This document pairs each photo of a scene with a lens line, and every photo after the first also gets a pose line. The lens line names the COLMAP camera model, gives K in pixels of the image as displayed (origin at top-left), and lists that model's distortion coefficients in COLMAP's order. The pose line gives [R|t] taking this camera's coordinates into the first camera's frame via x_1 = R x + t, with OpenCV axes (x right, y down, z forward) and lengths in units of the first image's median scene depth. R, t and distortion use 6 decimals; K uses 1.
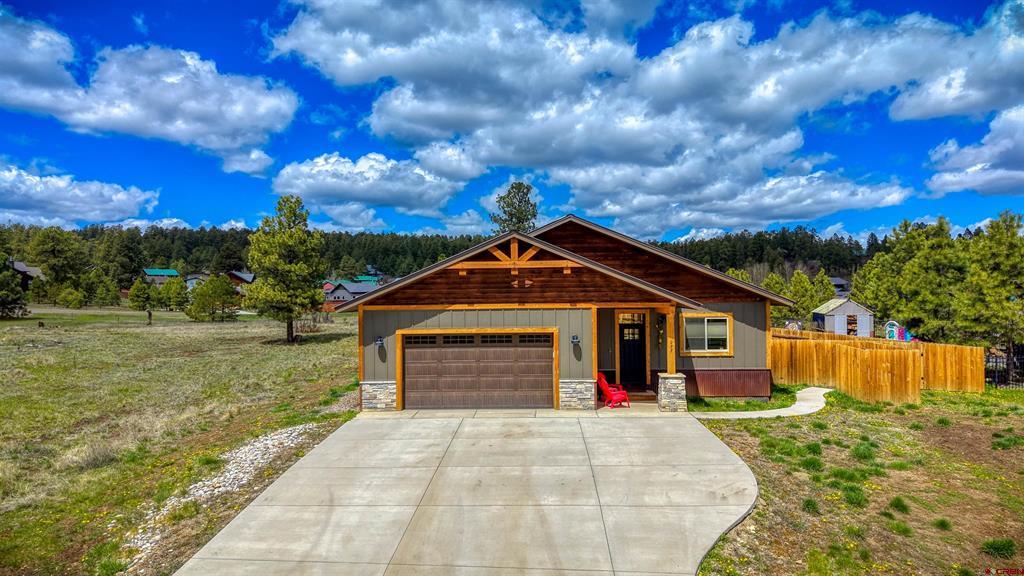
lens RADIAL K [[707.9, 0, 510.5], [0, 707.9, 287.6], [0, 0, 1]] dist [0.014077, -0.011727]
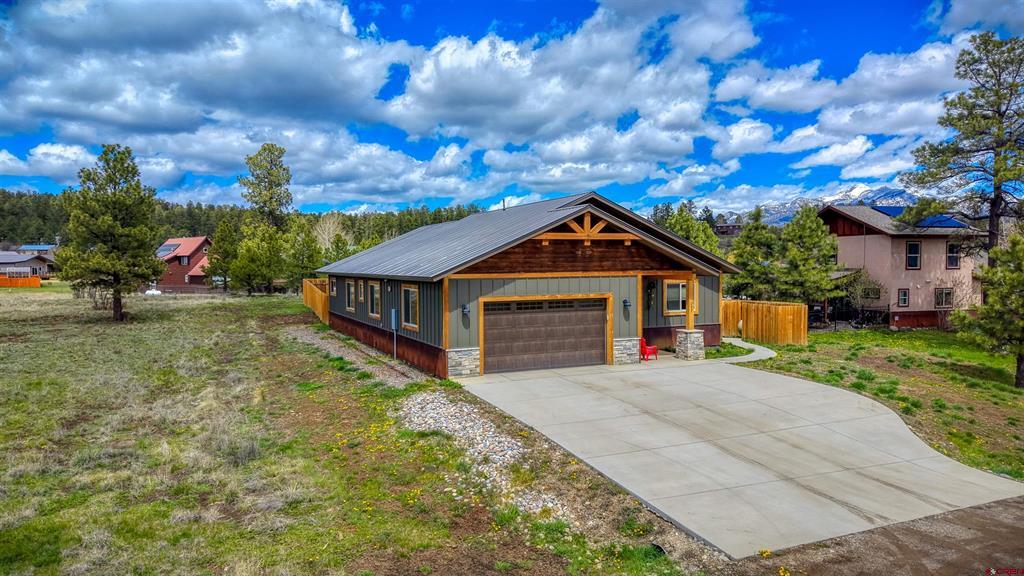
lens RADIAL K [[707.9, 0, 506.4], [0, 707.9, 310.7], [0, 0, 1]] dist [0.014077, -0.011727]
pose [[0.883119, -0.027162, 0.468363, -0.609648], [-0.006793, 0.997478, 0.070655, 0.006004], [-0.469100, -0.065579, 0.880707, 0.081567]]
